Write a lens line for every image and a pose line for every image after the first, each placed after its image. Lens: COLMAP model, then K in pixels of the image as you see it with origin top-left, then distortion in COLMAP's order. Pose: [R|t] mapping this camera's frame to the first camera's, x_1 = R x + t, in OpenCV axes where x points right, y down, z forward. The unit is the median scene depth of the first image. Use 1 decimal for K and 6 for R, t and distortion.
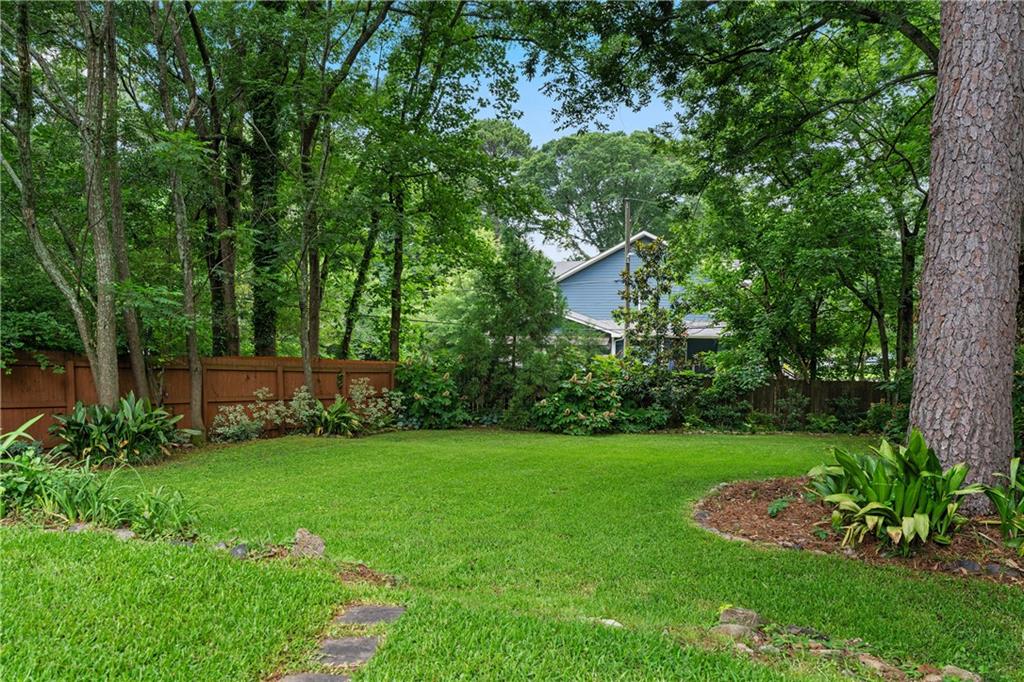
lens RADIAL K [[762.3, 0, 511.5], [0, 762.3, 344.7], [0, 0, 1]] dist [0.002494, -0.000238]
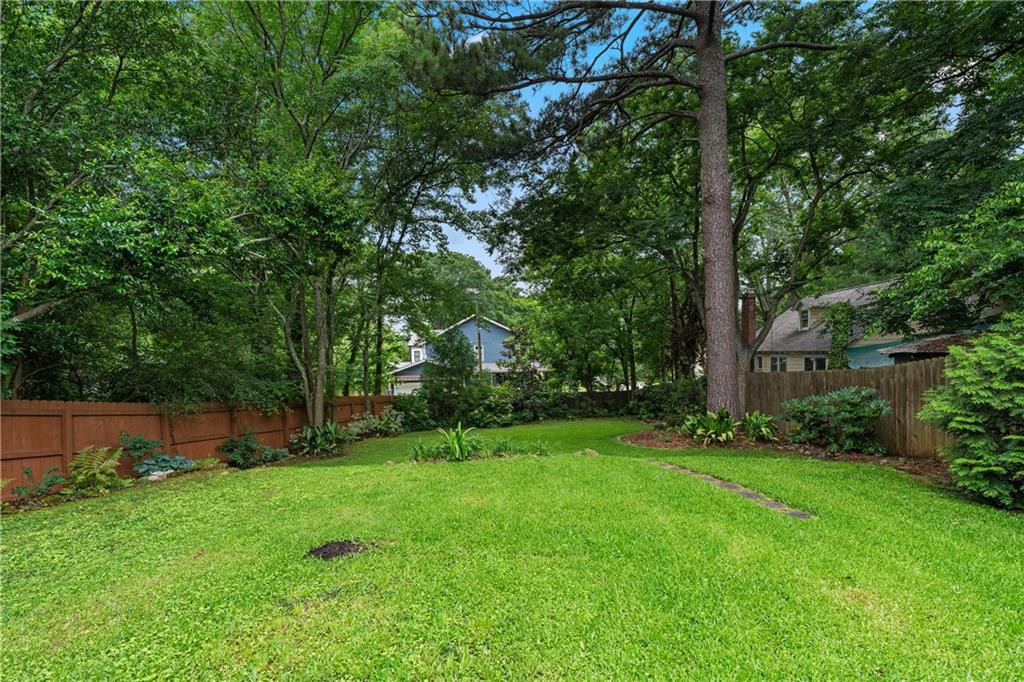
lens RADIAL K [[468.4, 0, 511.9], [0, 468.4, 336.2], [0, 0, 1]] dist [-0.009100, 0.000631]
pose [[0.951506, -0.021224, 0.306896, -0.218197], [0.047590, 0.995763, -0.078685, -0.016436], [-0.303925, 0.089475, 0.948485, -0.150020]]
